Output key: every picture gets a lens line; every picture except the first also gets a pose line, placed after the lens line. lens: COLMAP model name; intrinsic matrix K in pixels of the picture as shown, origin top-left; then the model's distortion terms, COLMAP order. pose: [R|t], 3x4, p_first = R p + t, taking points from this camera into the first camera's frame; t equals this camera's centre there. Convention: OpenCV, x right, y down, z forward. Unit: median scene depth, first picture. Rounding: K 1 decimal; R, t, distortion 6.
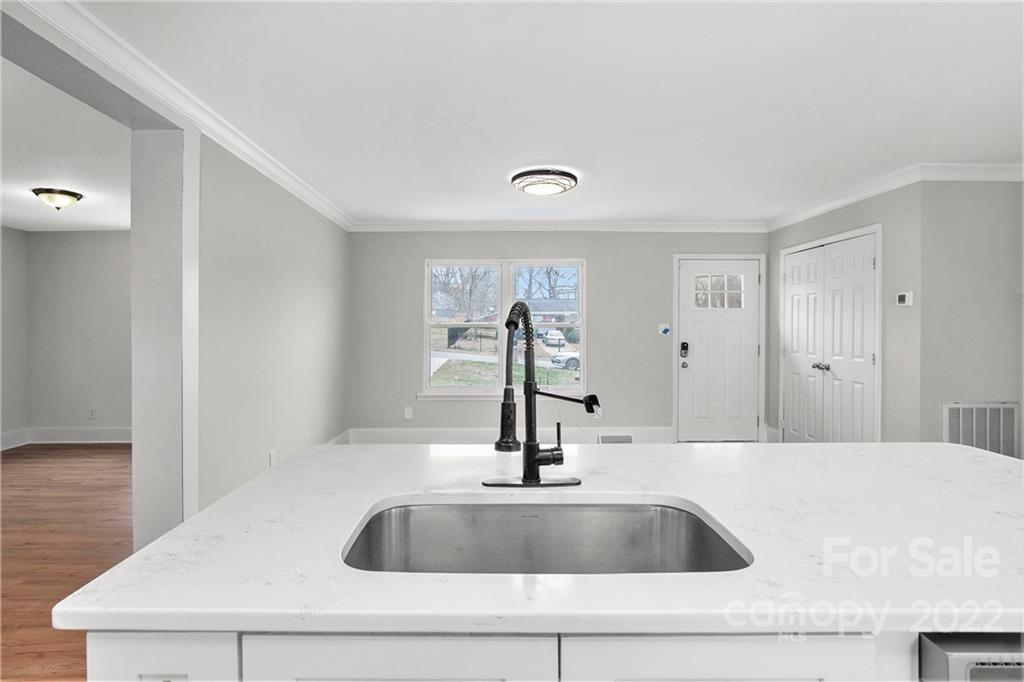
lens RADIAL K [[467.0, 0, 494.6], [0, 467.0, 313.3], [0, 0, 1]] dist [0.014703, 0.000204]
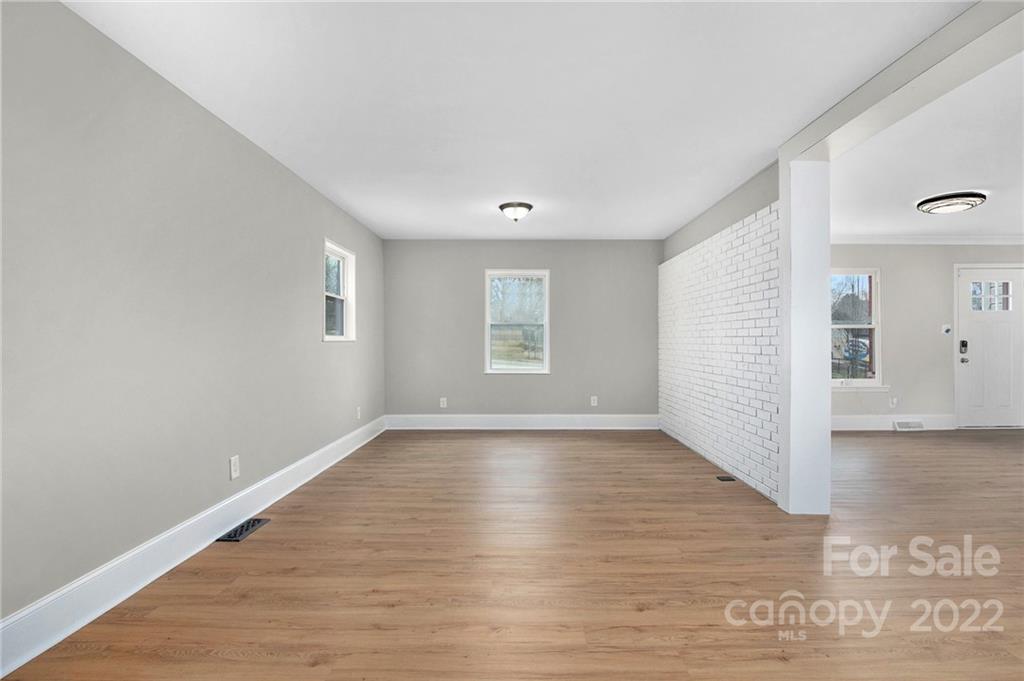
lens RADIAL K [[482.5, 0, 509.9], [0, 482.5, 327.3], [0, 0, 1]] dist [-0.021664, 0.000634]
pose [[0.999841, 0.003379, 0.017494, -0.726034], [-0.003515, 0.999964, 0.007768, 0.024403], [-0.017467, -0.007828, 0.999817, -0.139488]]
